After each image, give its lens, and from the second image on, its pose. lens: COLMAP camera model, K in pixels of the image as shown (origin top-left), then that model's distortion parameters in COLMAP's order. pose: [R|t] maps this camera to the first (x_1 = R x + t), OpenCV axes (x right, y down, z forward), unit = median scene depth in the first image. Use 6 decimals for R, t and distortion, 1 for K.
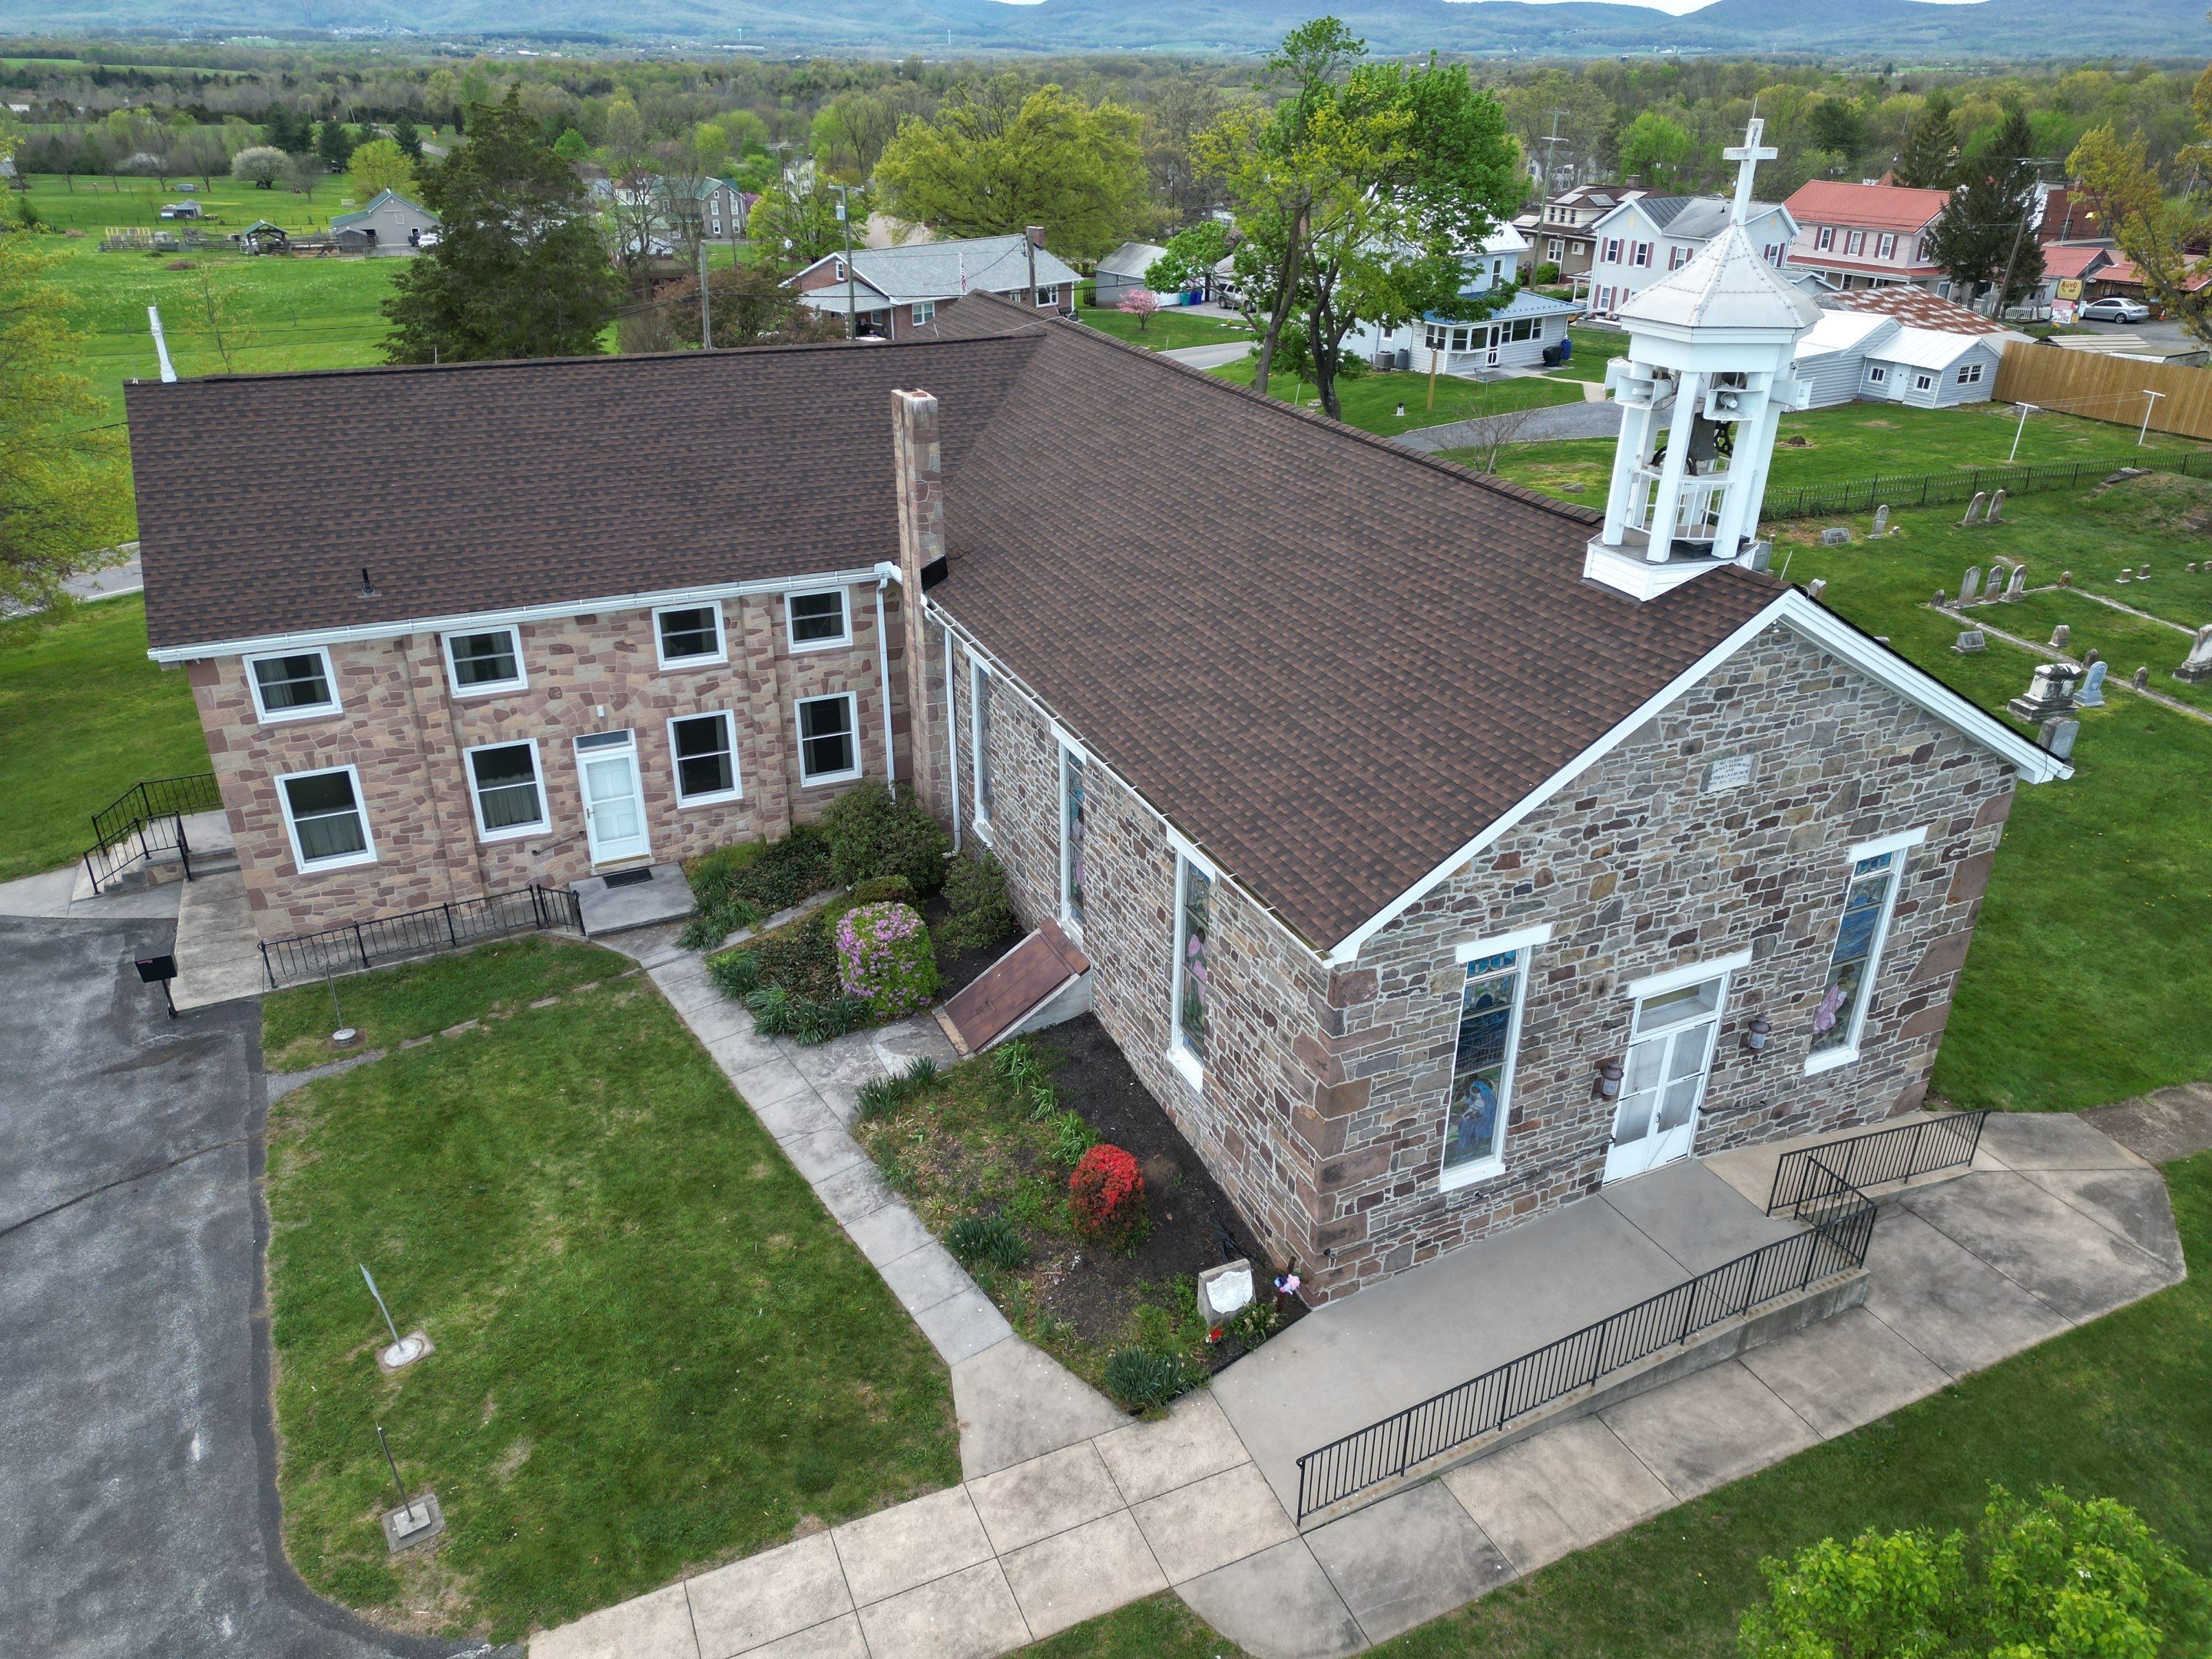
lens RADIAL K [[1549.7, 0, 1110.5], [0, 1549.7, 823.4], [0, 0, 1]] dist [0.075541, -0.061355]
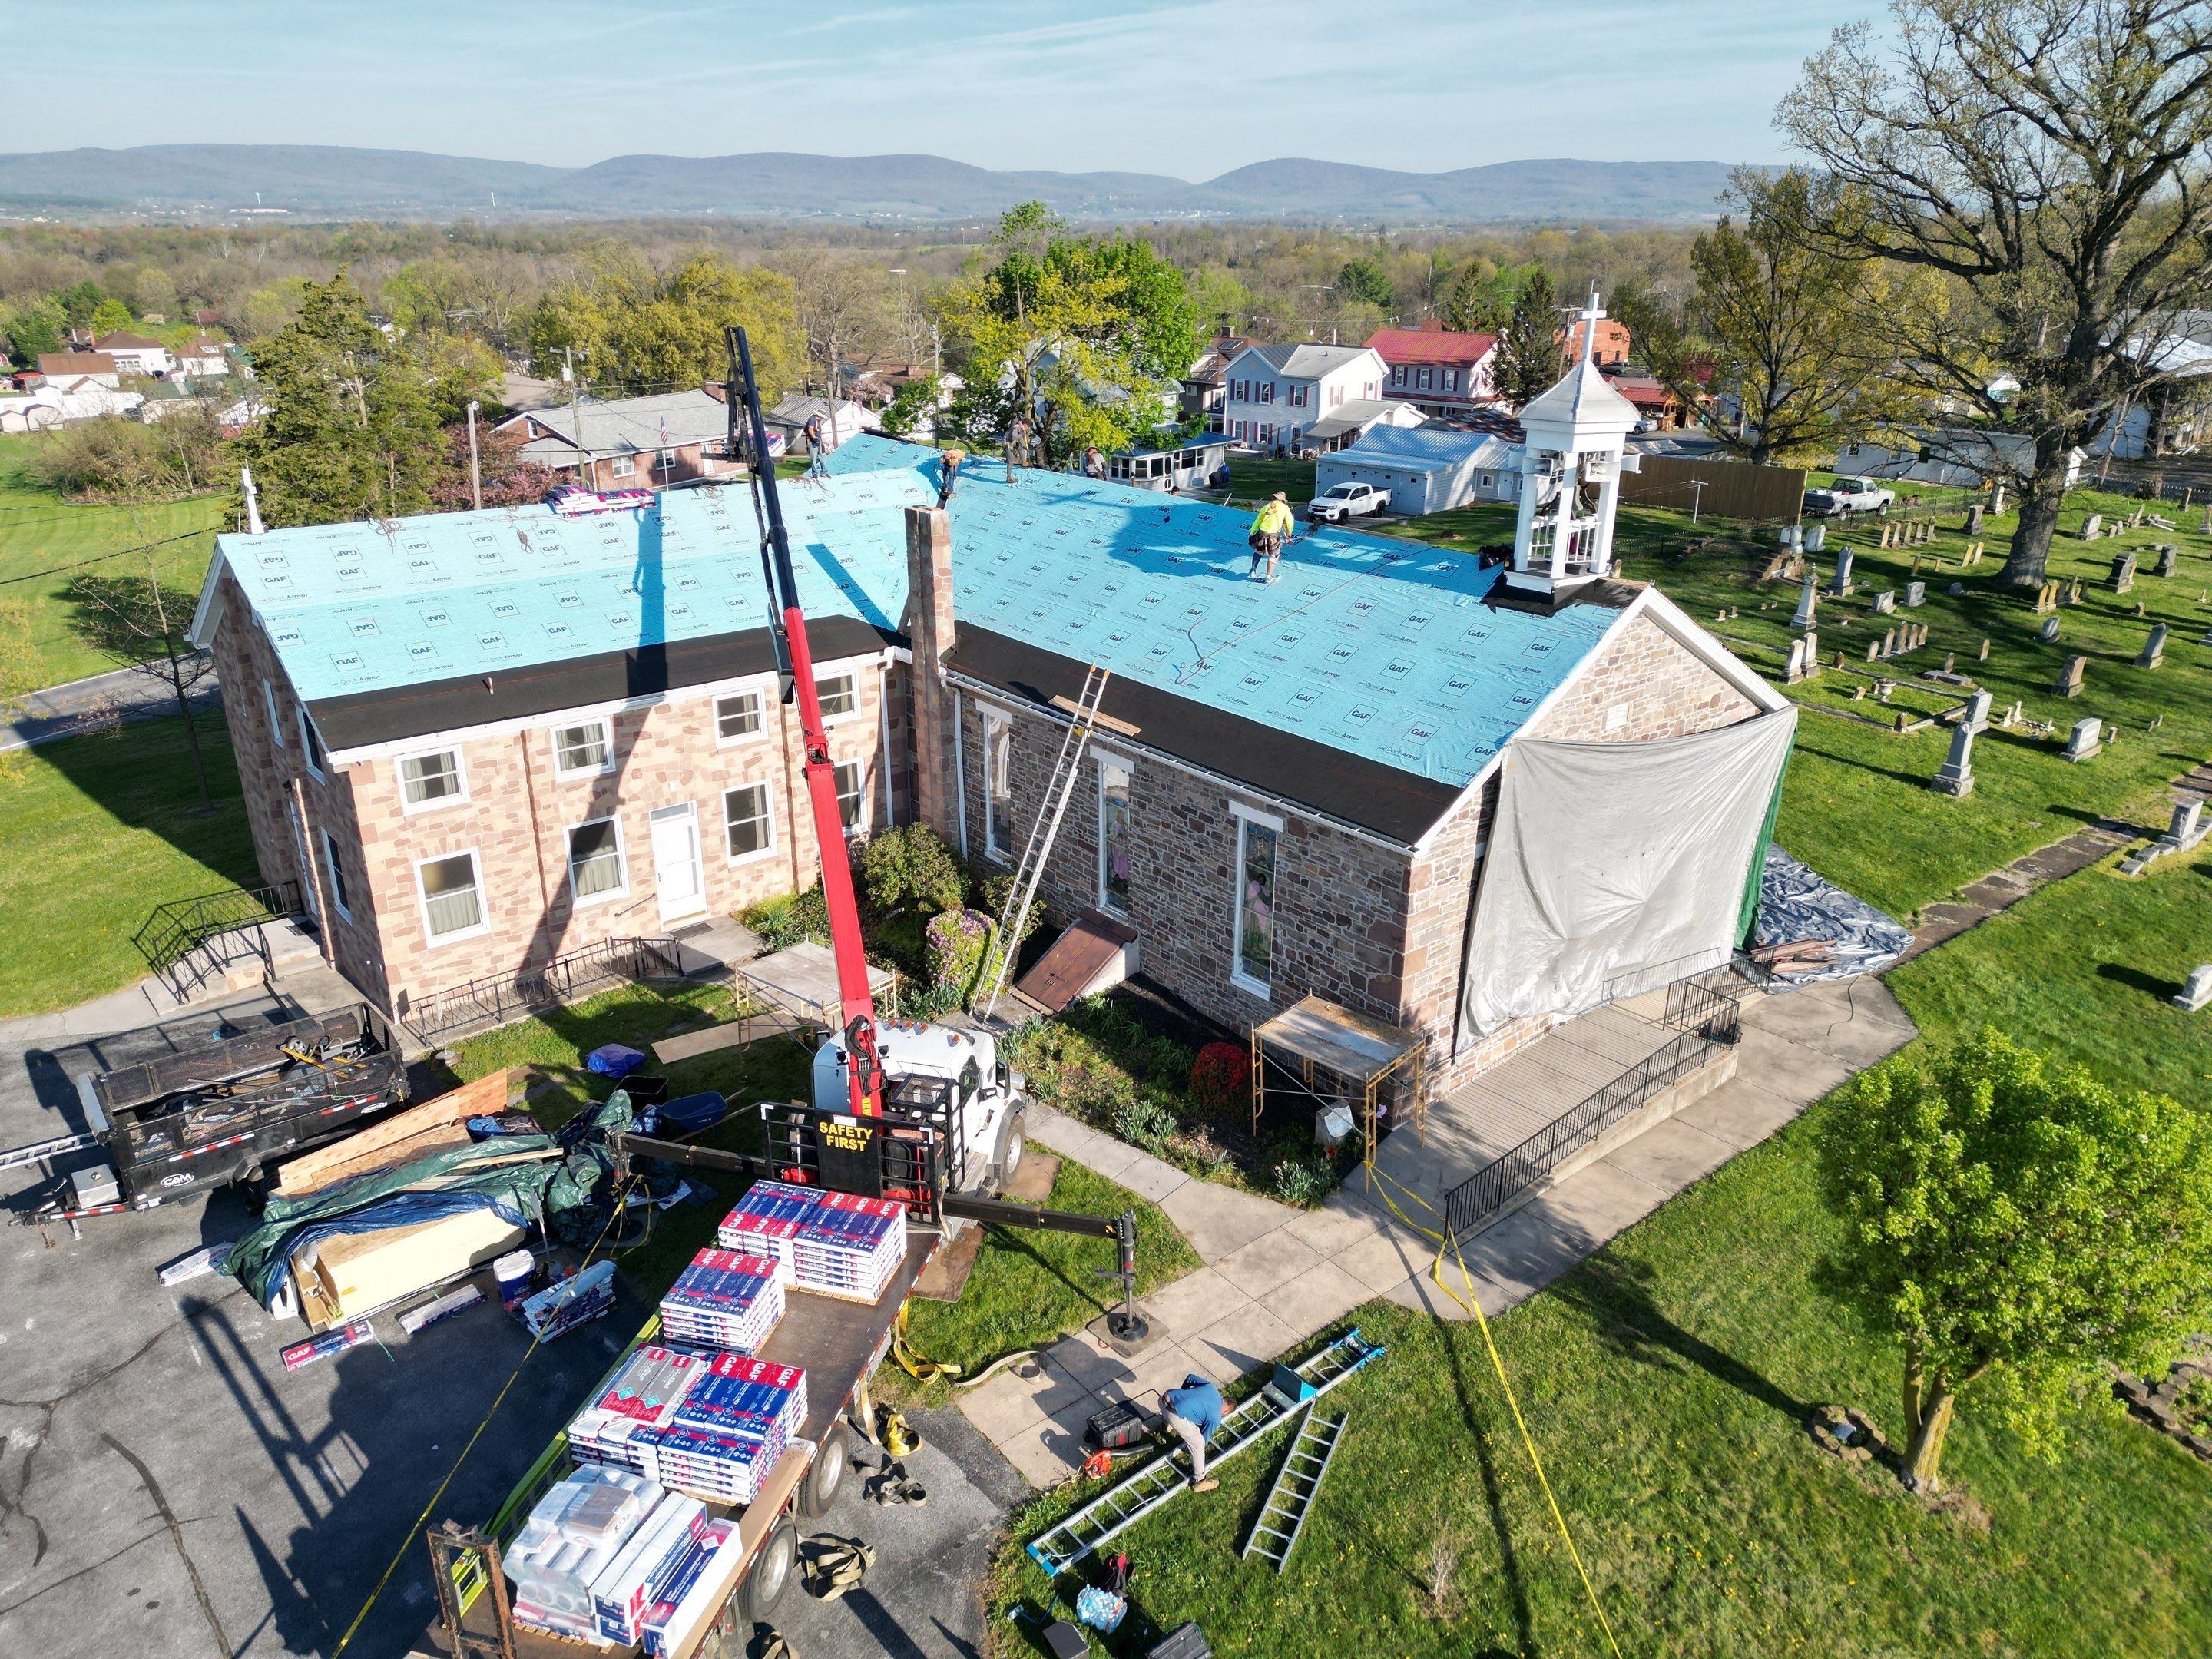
lens RADIAL K [[1549.7, 0, 1110.5], [0, 1549.7, 823.4], [0, 0, 1]] dist [0.075541, -0.061355]
pose [[0.964888, -0.098289, 0.243579, -0.314167], [0.118906, 0.990335, -0.071403, 0.083675], [-0.234207, 0.097859, 0.967249, -0.225761]]
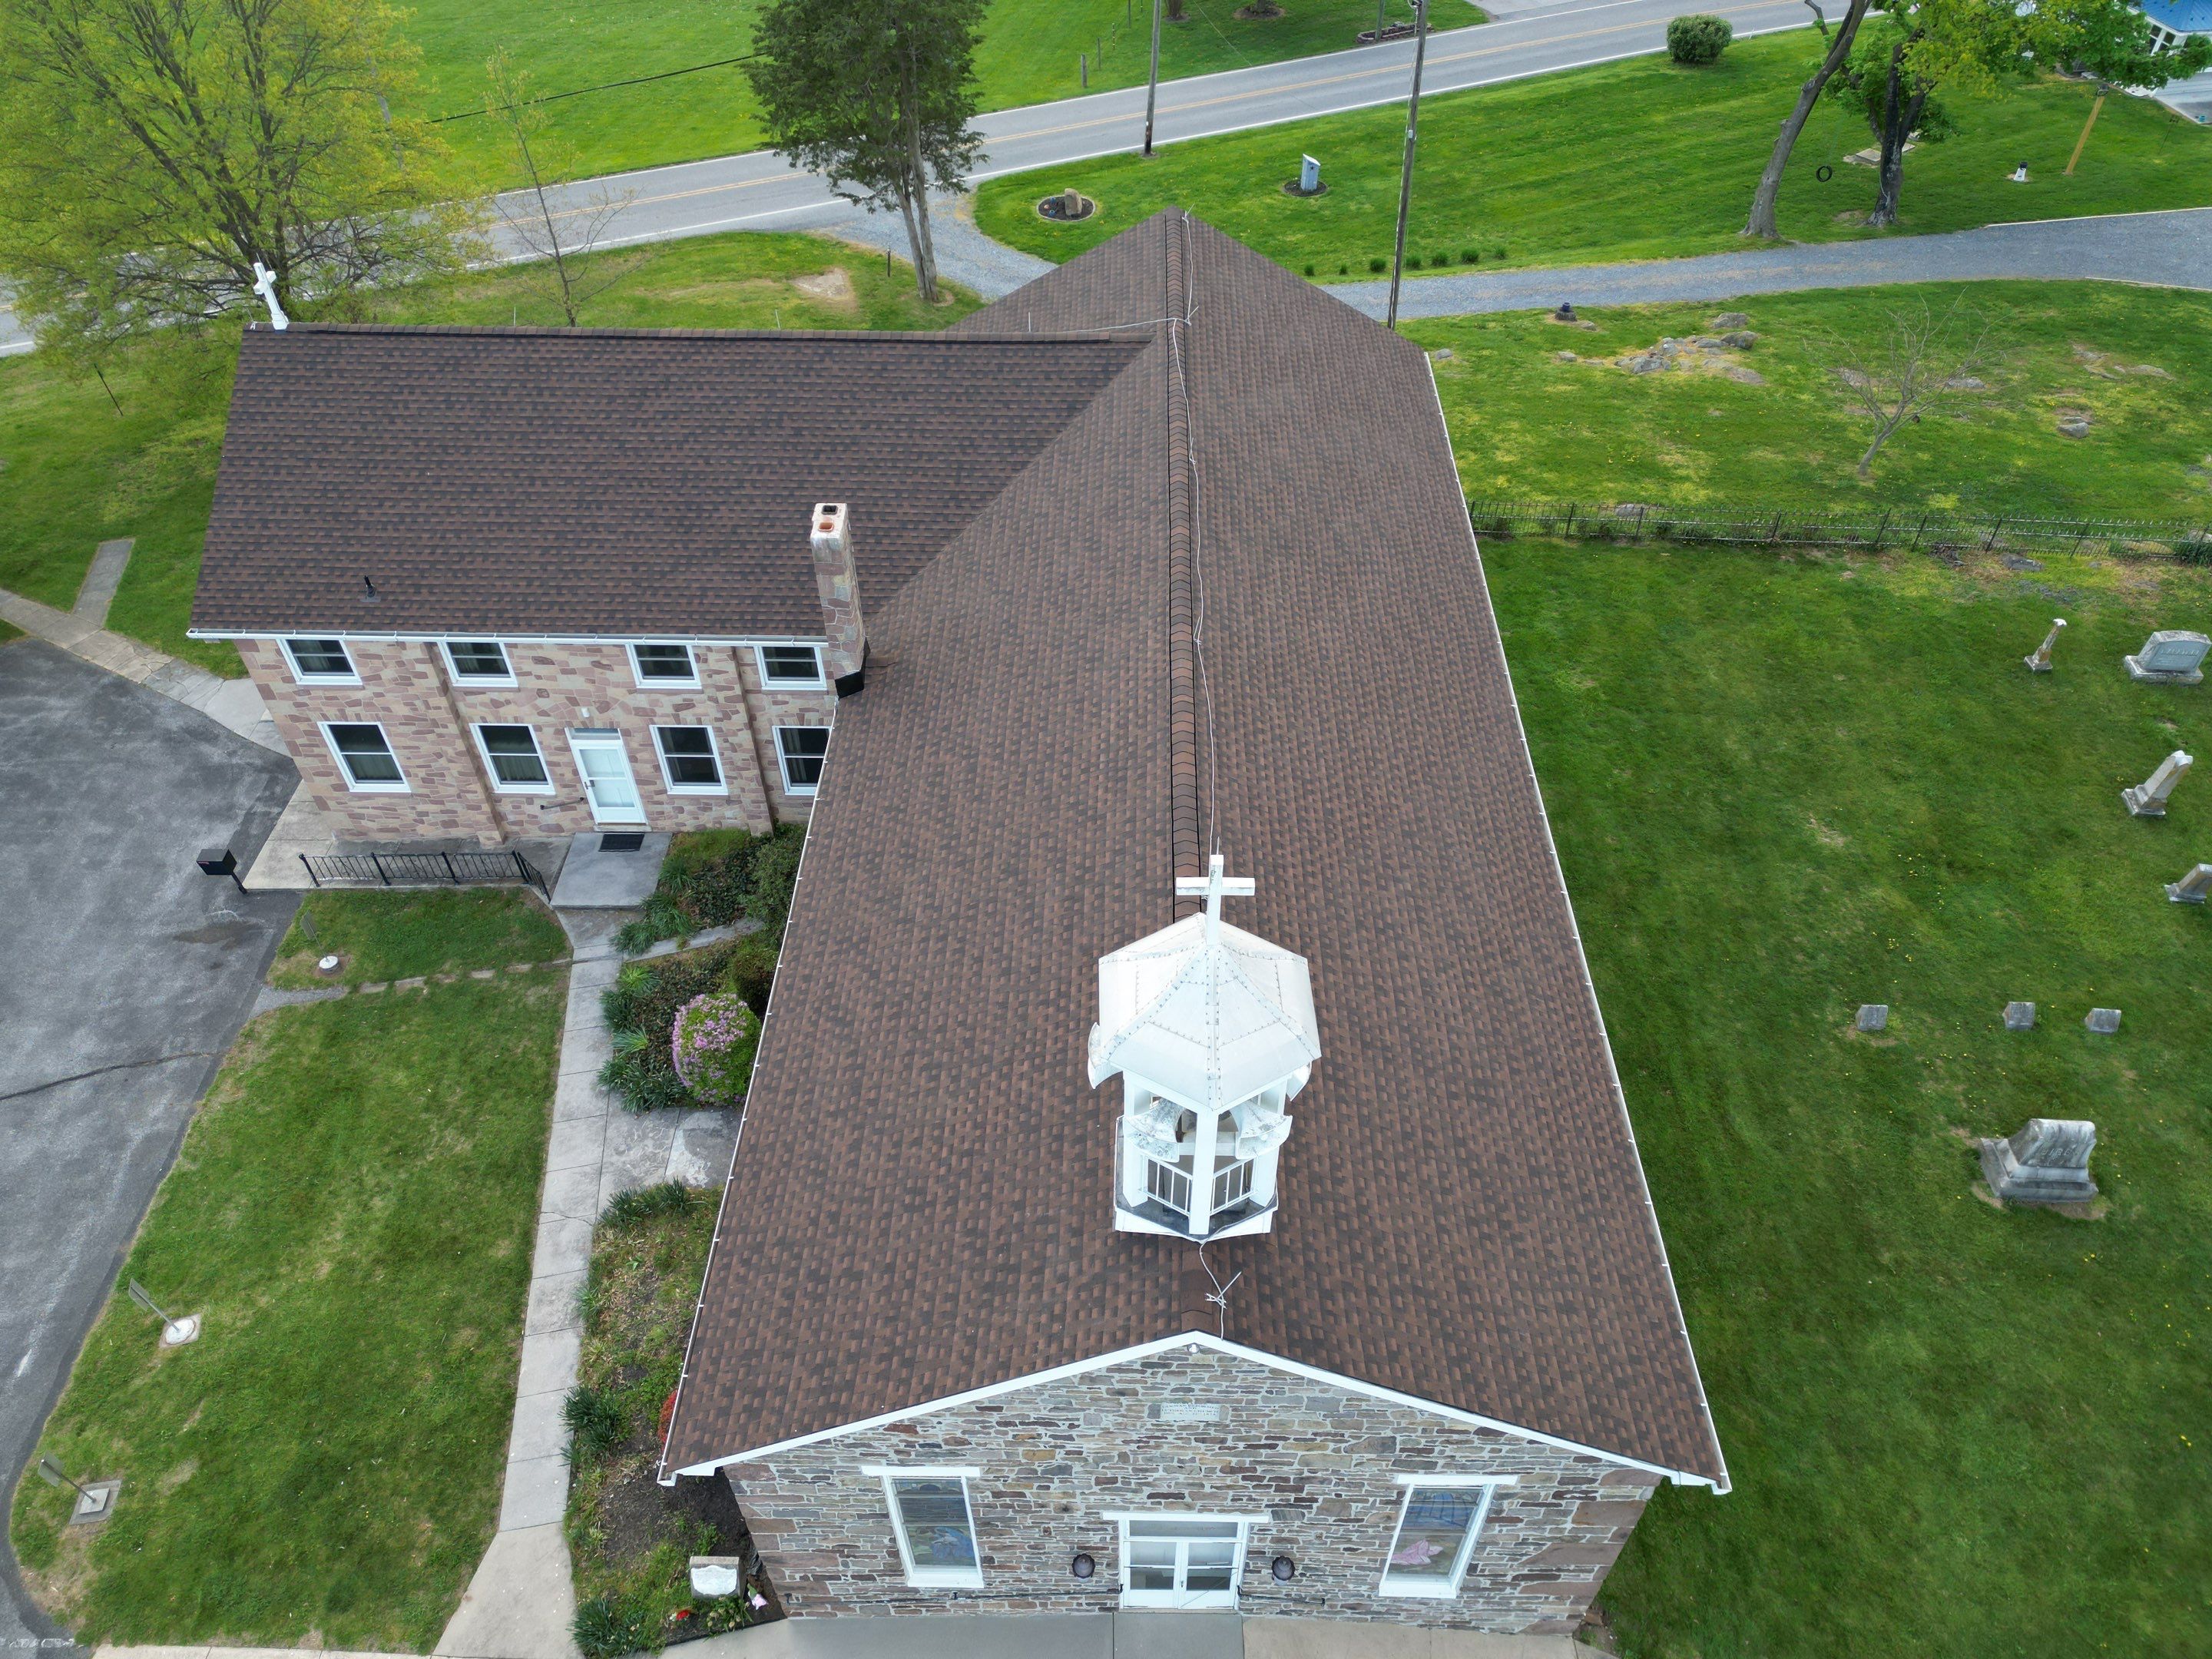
lens RADIAL K [[1549.7, 0, 1110.5], [0, 1549.7, 823.4], [0, 0, 1]] dist [0.075541, -0.061355]
pose [[0.898182, 0.297558, -0.323619, 0.389225], [-0.182038, 0.921781, 0.342317, -0.460806], [0.400165, -0.248552, 0.882094, 0.190371]]
